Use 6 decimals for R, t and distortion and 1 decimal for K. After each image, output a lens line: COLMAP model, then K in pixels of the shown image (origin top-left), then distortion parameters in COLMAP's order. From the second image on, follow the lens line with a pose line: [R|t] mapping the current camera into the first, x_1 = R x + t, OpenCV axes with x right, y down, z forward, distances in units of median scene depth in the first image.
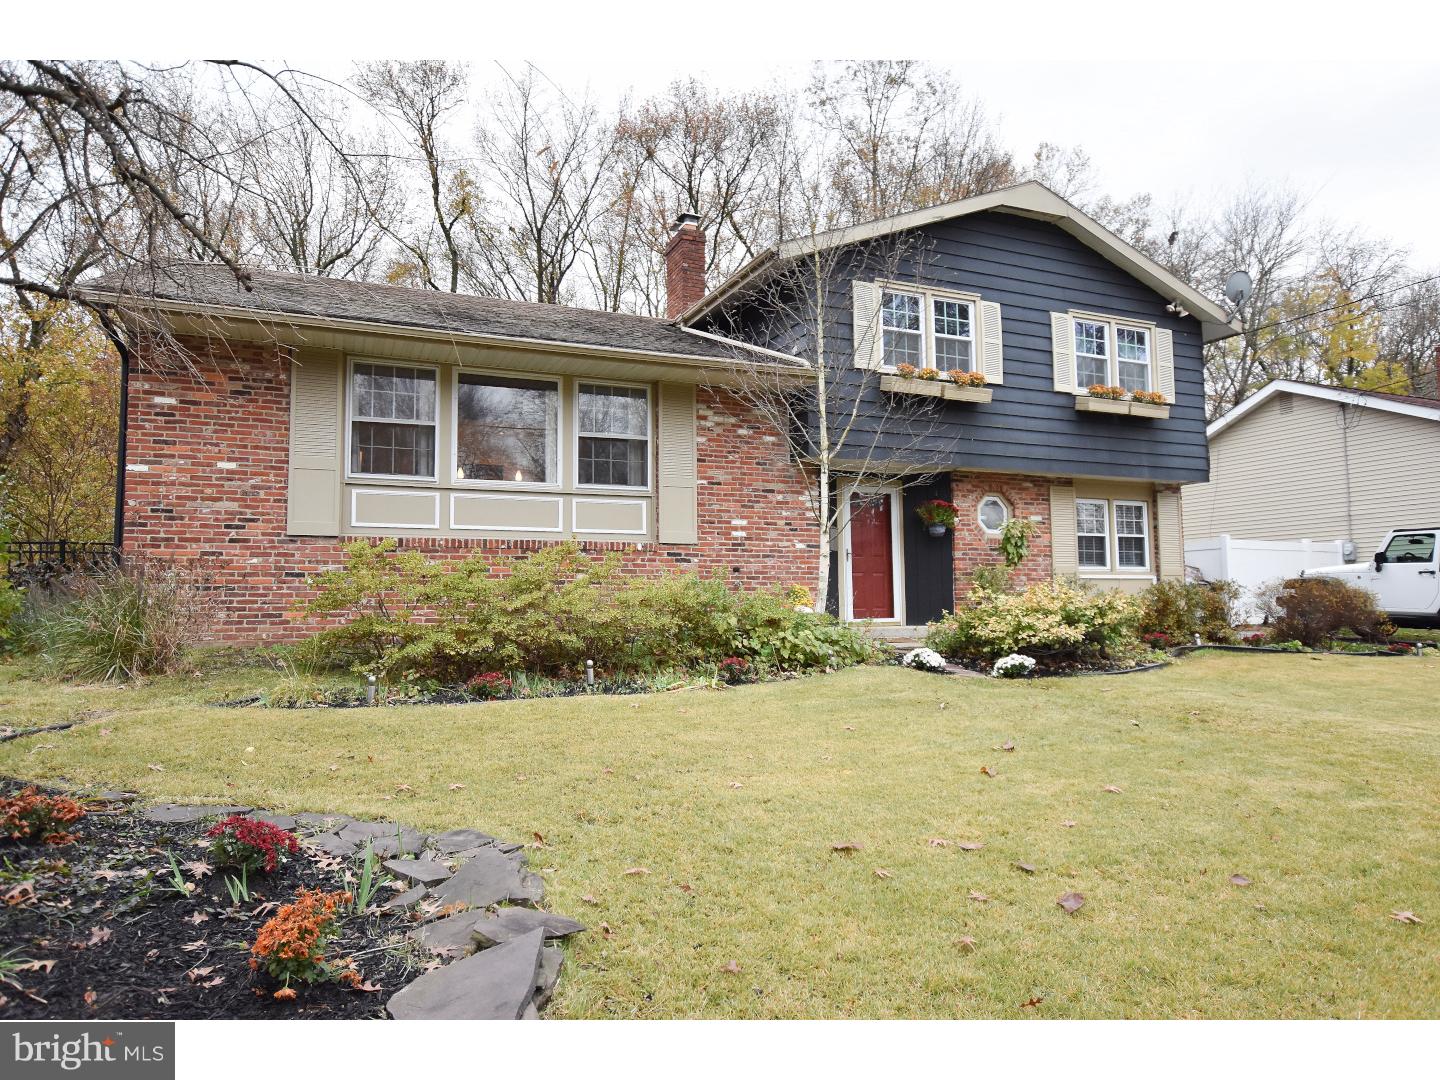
lens RADIAL K [[941.5, 0, 720.0], [0, 941.5, 540.0], [0, 0, 1]] dist [0.031934, 0.001410]
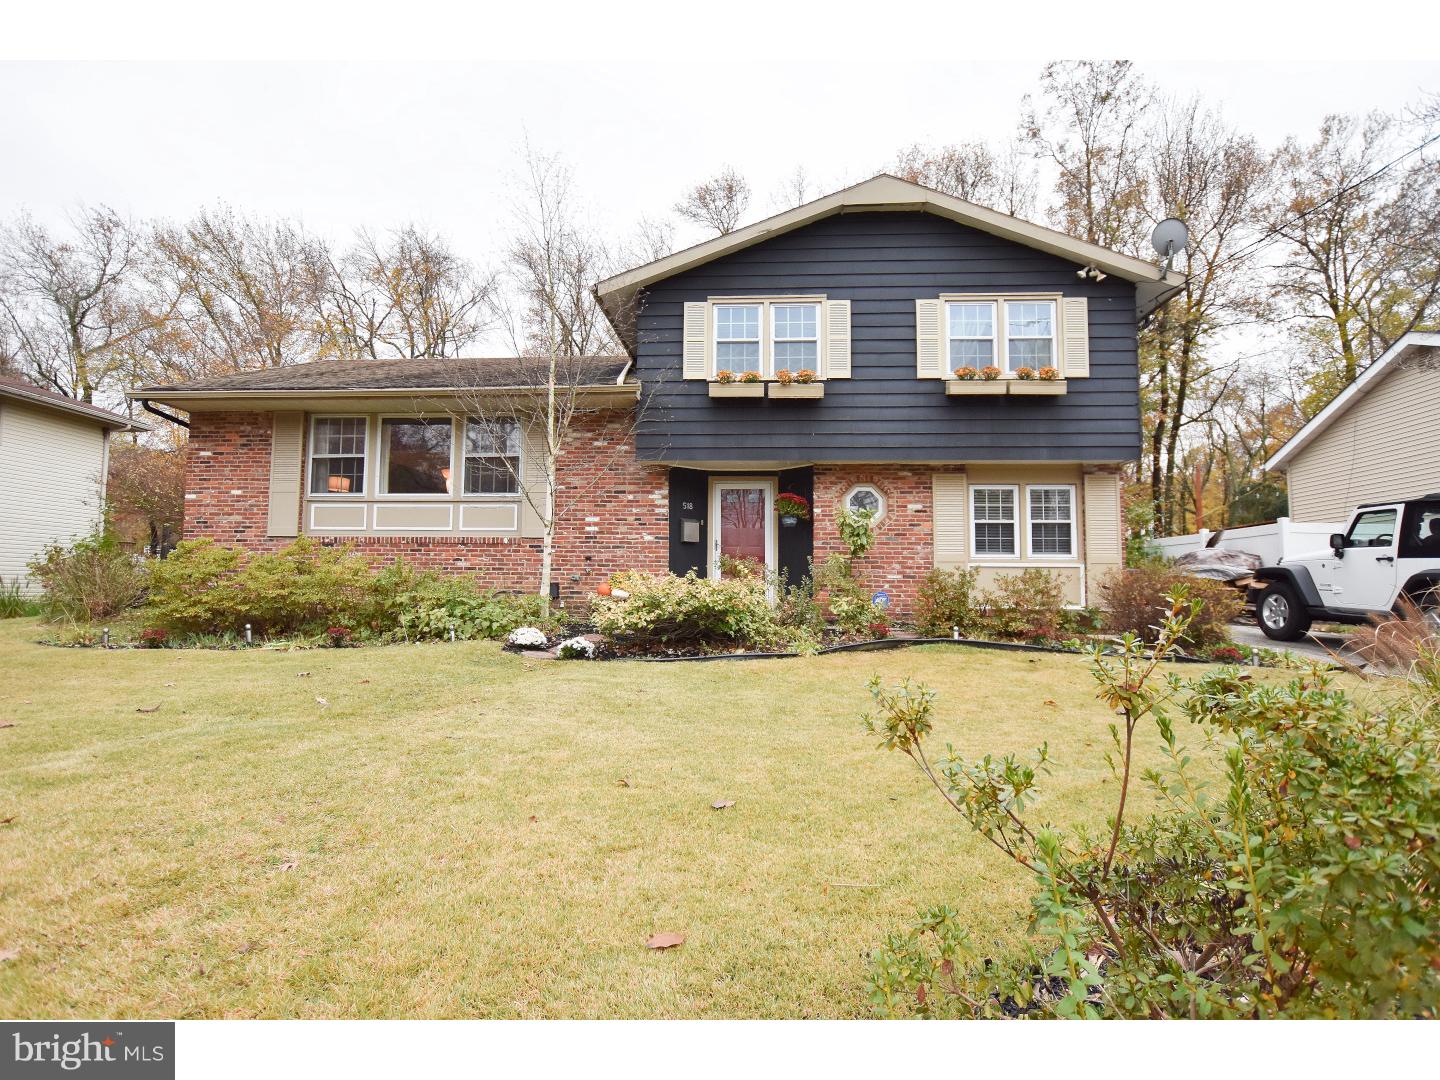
lens RADIAL K [[733.5, 0, 720.0], [0, 733.5, 540.0], [0, 0, 1]] dist [-0.001260, 0.000551]
pose [[0.883346, -0.016415, -0.468433, 0.545062], [0.016144, 0.999859, -0.004594, 0.013313], [0.468443, -0.003505, 0.883487, 0.226186]]
